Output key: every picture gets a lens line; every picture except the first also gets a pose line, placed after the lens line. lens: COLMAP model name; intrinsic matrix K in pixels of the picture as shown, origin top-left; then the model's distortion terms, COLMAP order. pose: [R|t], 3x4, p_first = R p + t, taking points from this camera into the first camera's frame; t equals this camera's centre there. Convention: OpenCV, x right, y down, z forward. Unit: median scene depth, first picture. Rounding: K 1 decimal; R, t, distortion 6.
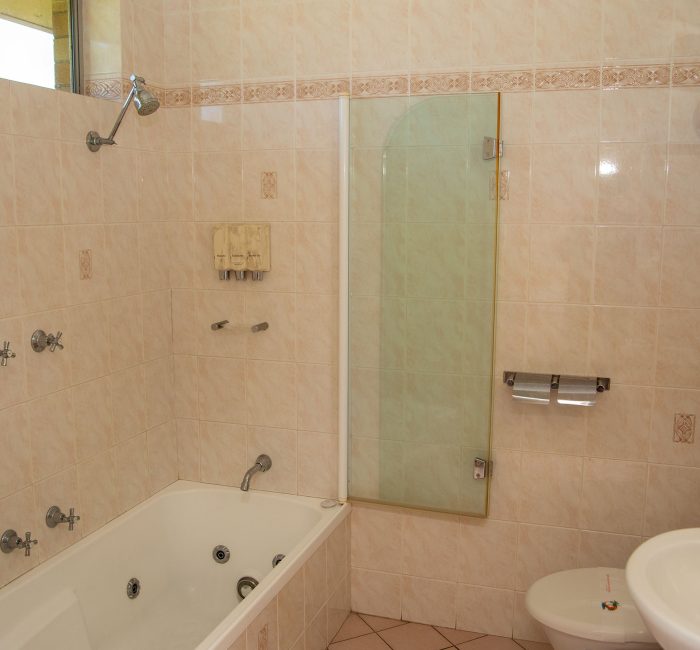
lens RADIAL K [[778.8, 0, 350.0], [0, 778.8, 325.0], [0, 0, 1]] dist [-0.128411, 0.134555]
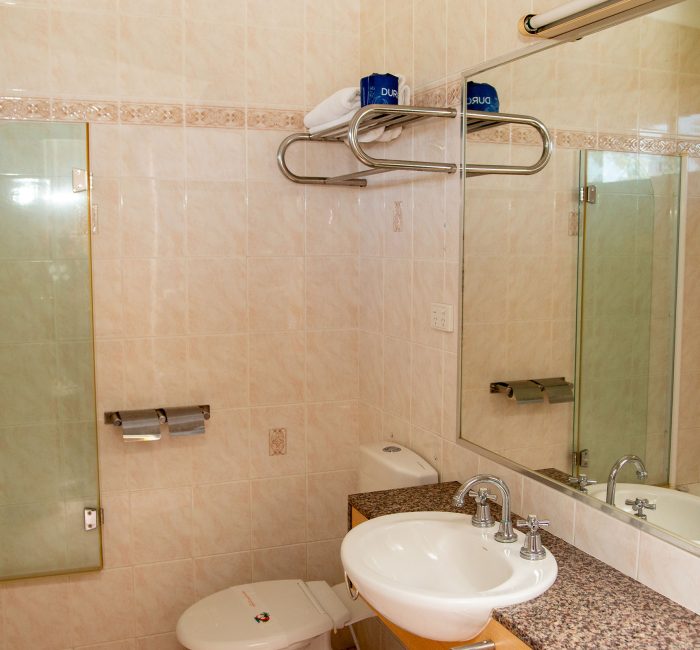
lens RADIAL K [[789.6, 0, 350.0], [0, 789.6, 325.0], [0, 0, 1]] dist [-0.124988, 0.111806]
pose [[0.765027, -0.069046, 0.640286, -0.523983], [0.097592, 0.995183, -0.009289, -0.026237], [-0.636561, 0.069593, 0.768080, 0.172758]]
